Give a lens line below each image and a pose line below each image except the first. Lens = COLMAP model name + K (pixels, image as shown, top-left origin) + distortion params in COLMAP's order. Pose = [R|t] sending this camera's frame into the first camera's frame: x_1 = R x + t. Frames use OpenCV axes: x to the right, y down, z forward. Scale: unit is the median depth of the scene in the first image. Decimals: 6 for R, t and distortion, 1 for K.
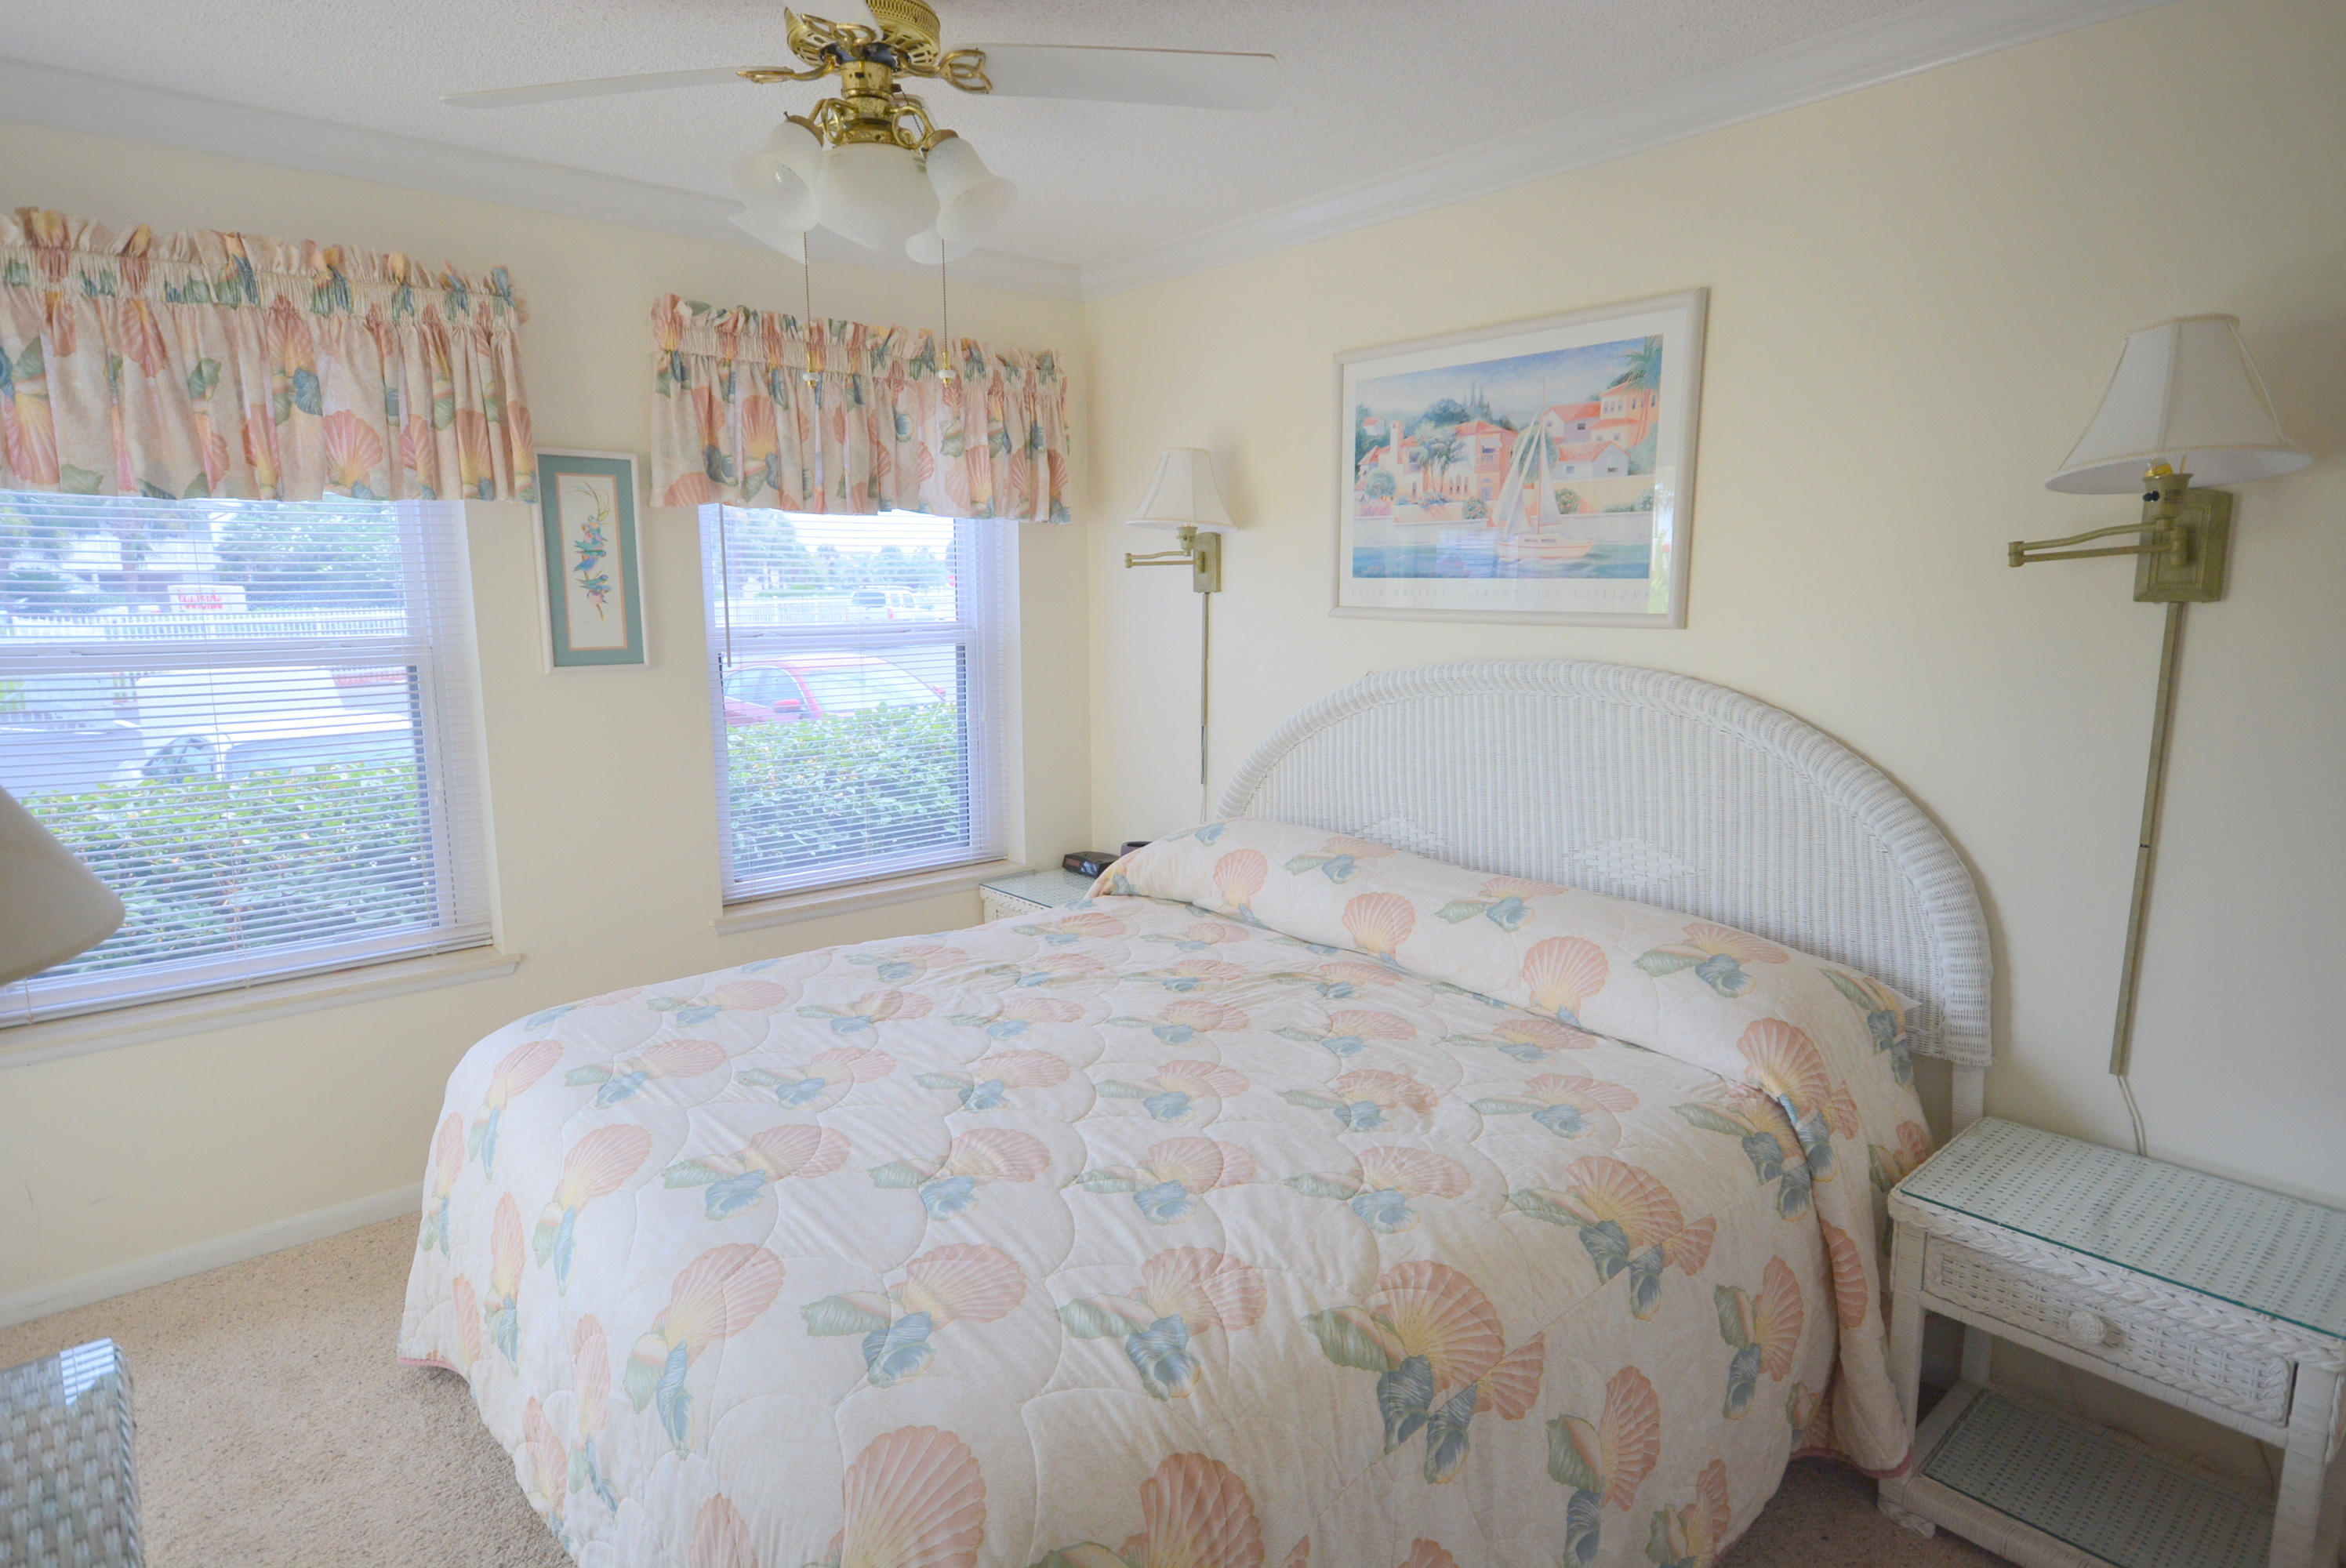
lens RADIAL K [[1279.6, 0, 1167.7], [0, 1279.6, 784.4], [0, 0, 1]] dist [0.007565, 0.005637]
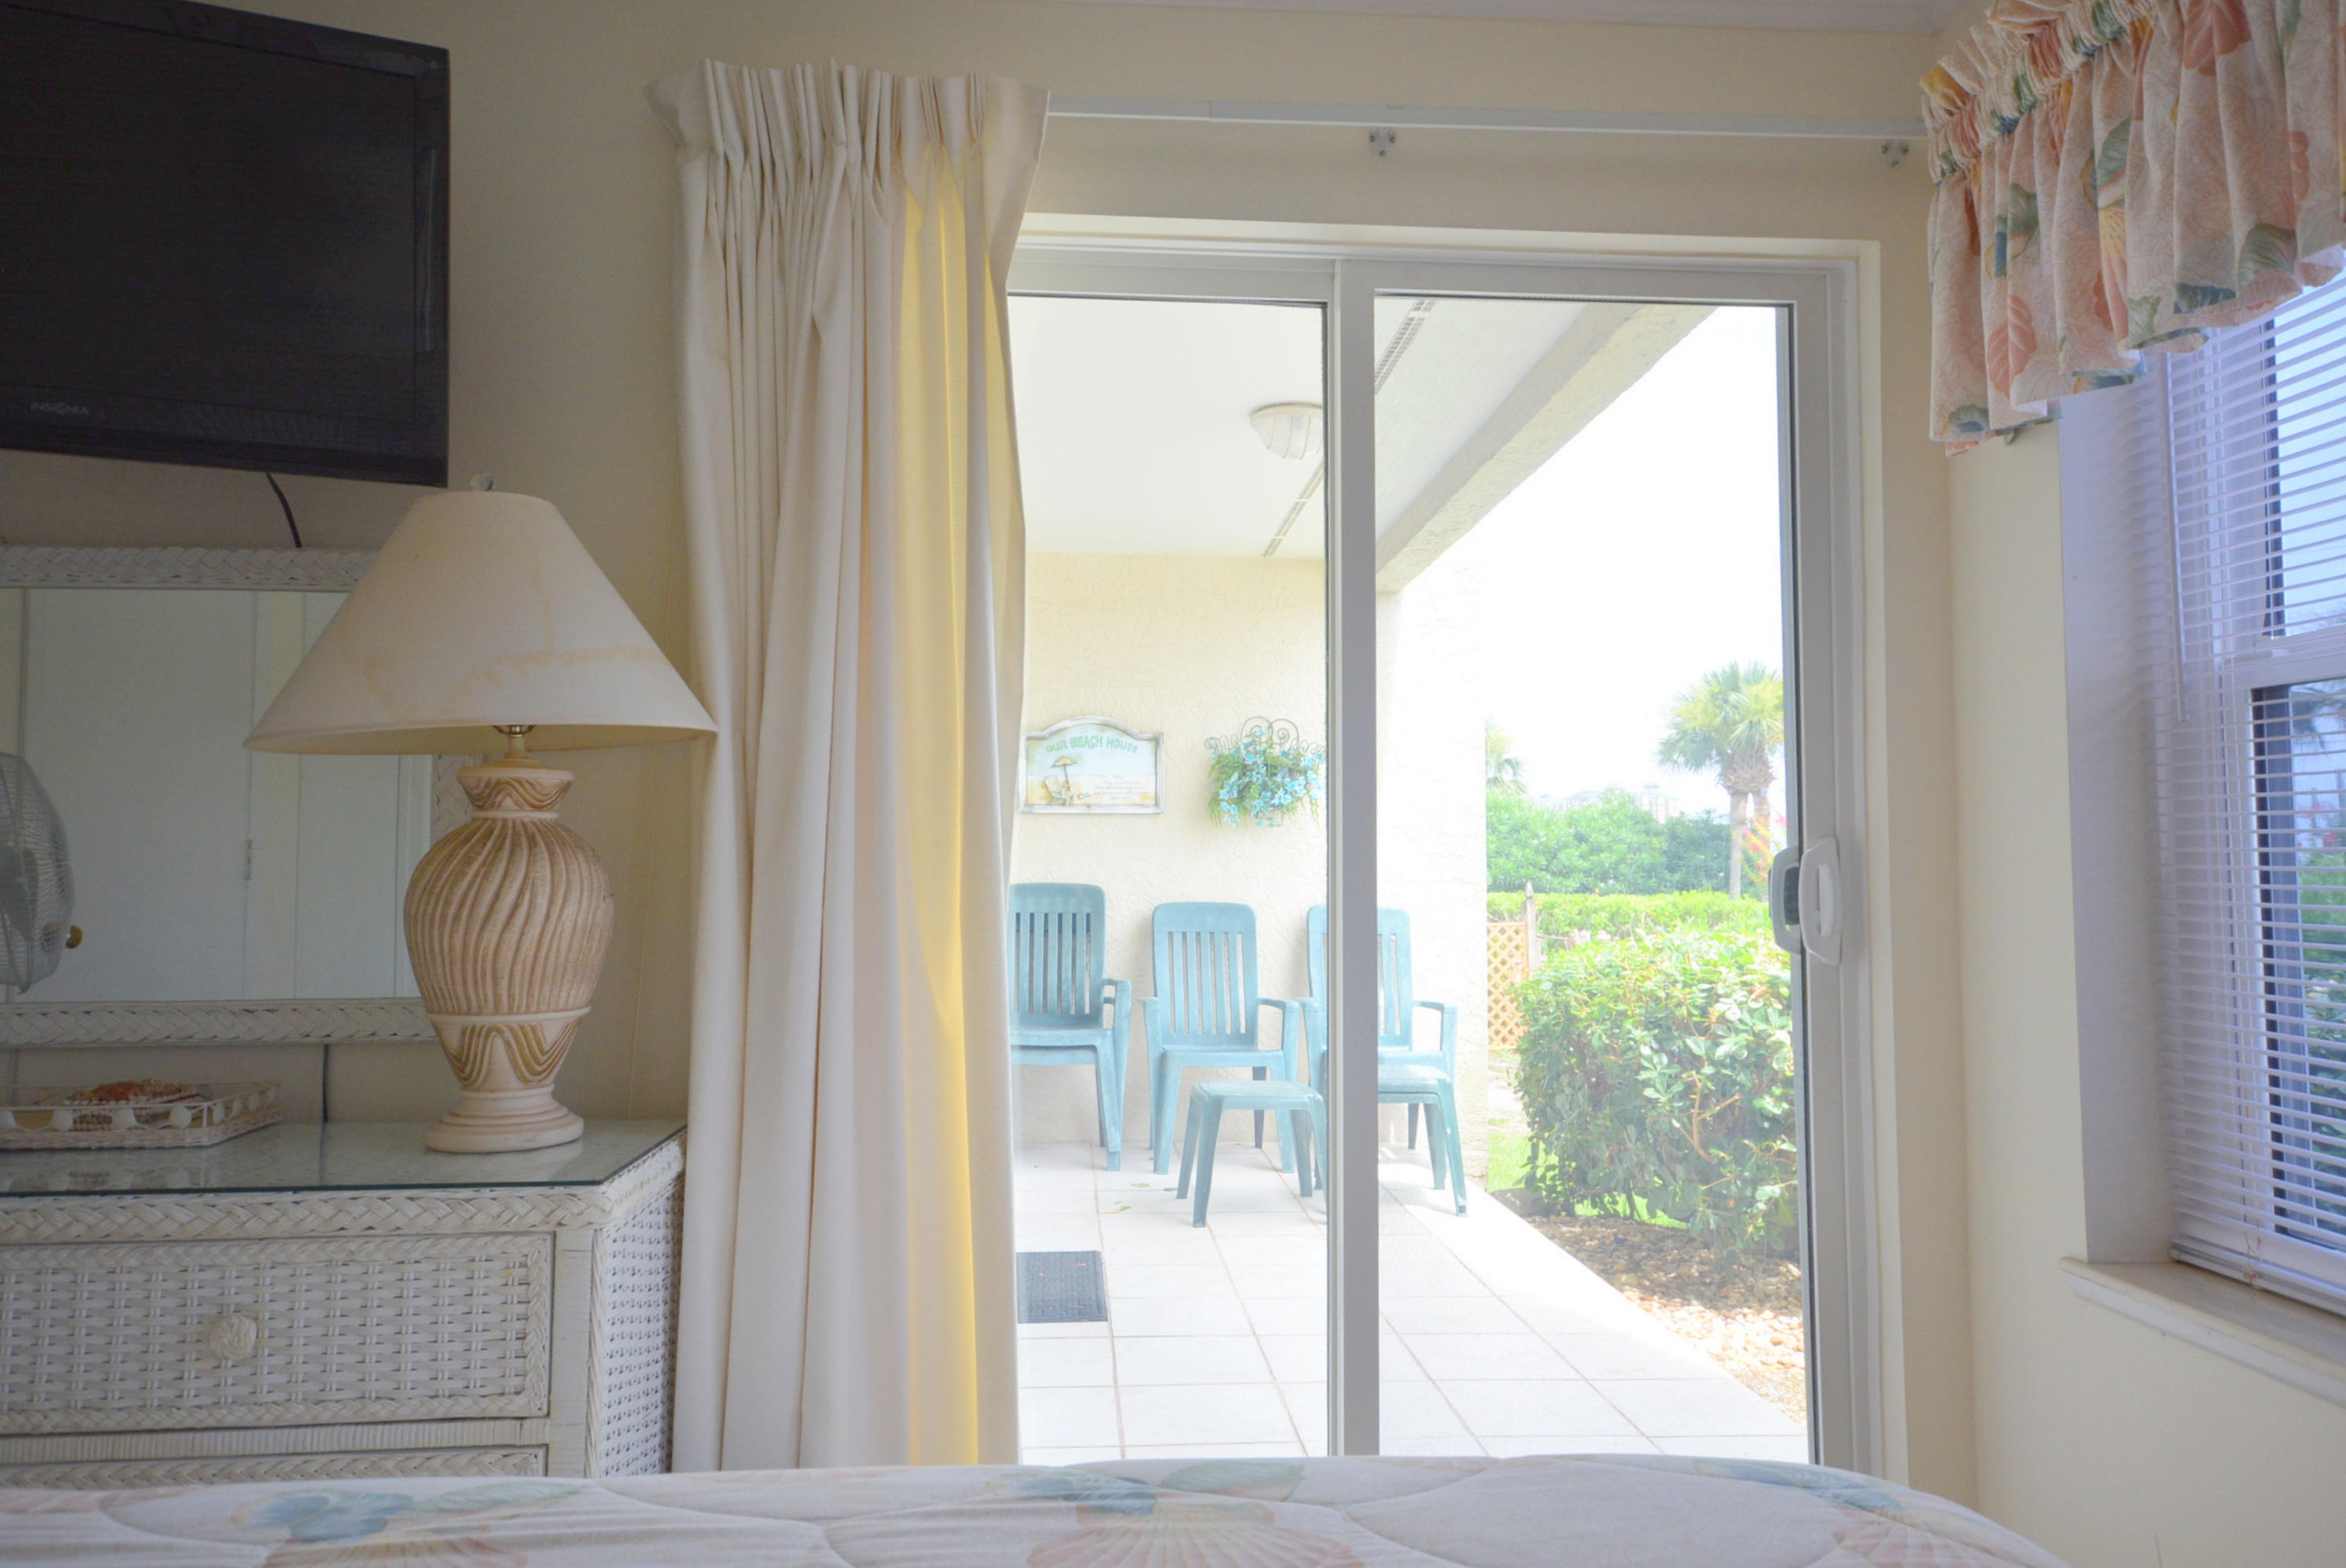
lens RADIAL K [[1503.7, 0, 1168.0], [0, 1503.7, 771.5], [0, 0, 1]] dist [0.032074, -0.001083]
pose [[-0.599890, -0.058555, -0.797937, -0.039675], [-0.129208, 0.991317, 0.024392, 0.003822], [0.789580, 0.117732, -0.602247, 0.951363]]
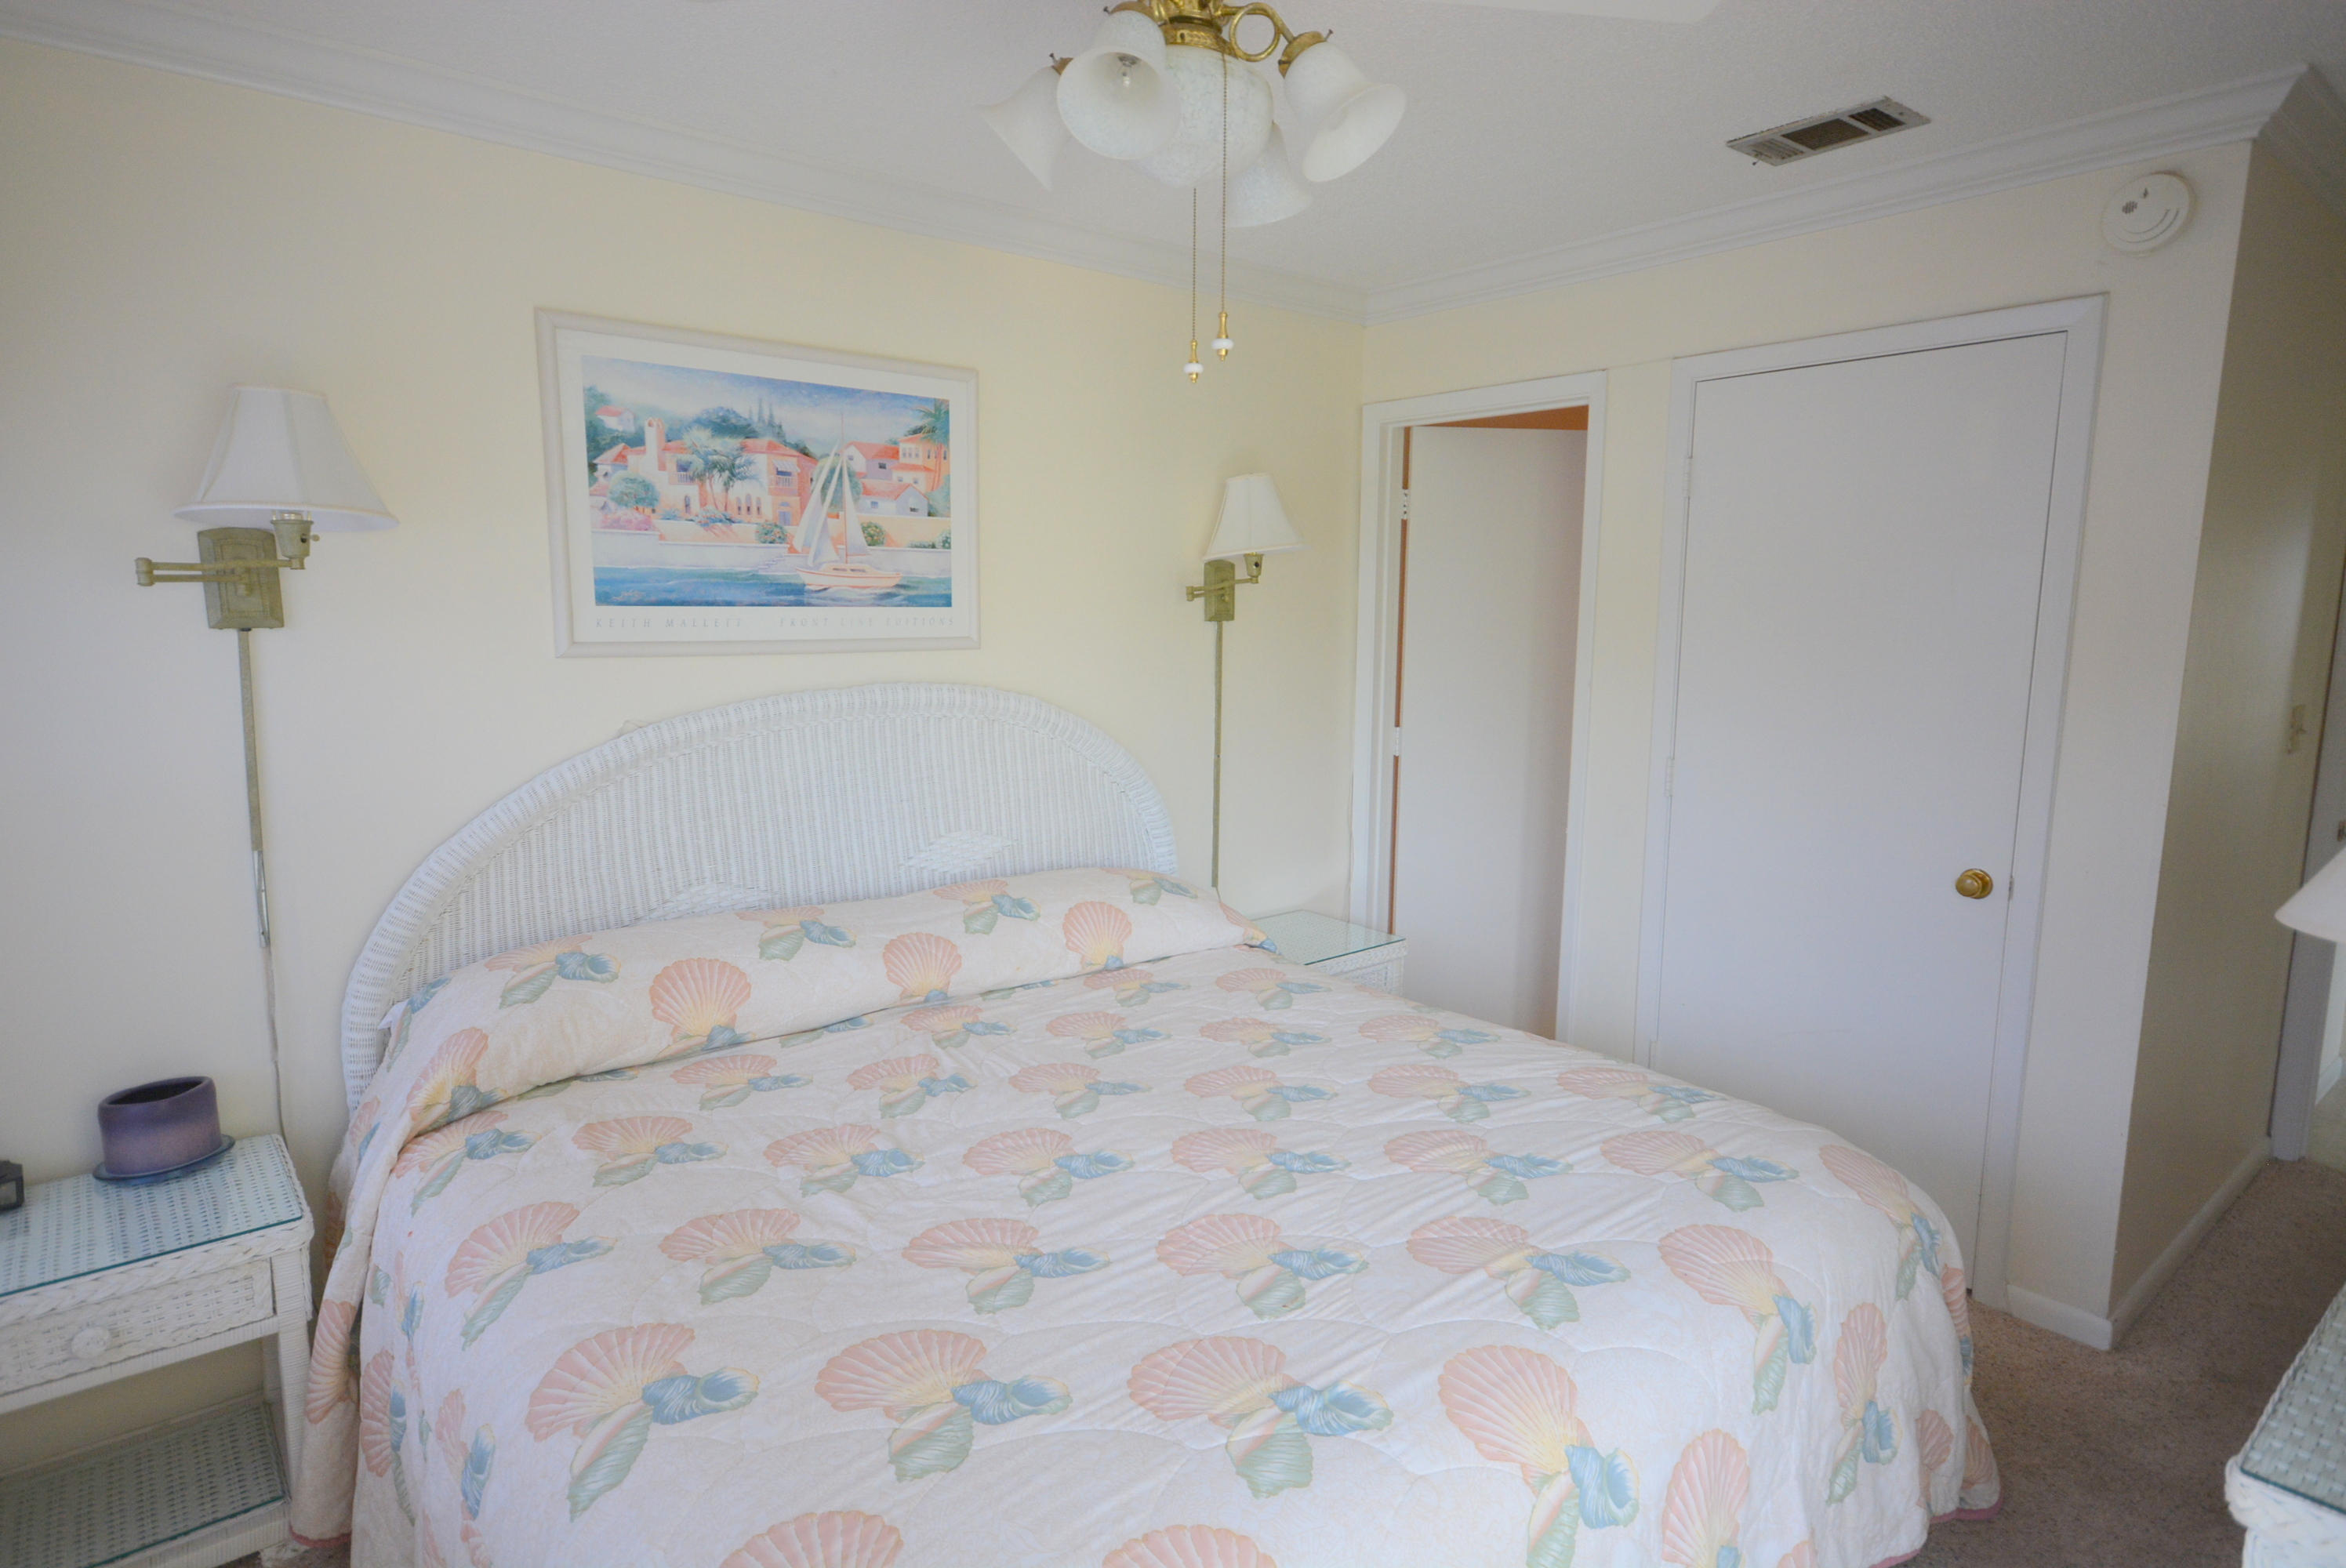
lens RADIAL K [[1279.6, 0, 1170.4], [0, 1279.6, 786.2], [0, 0, 1]] dist [0.007565, 0.005637]
pose [[0.008561, -0.139998, 0.990115, -0.754314], [0.156209, 0.978182, 0.136960, -0.123213], [-0.987687, 0.153492, 0.030244, 0.751988]]
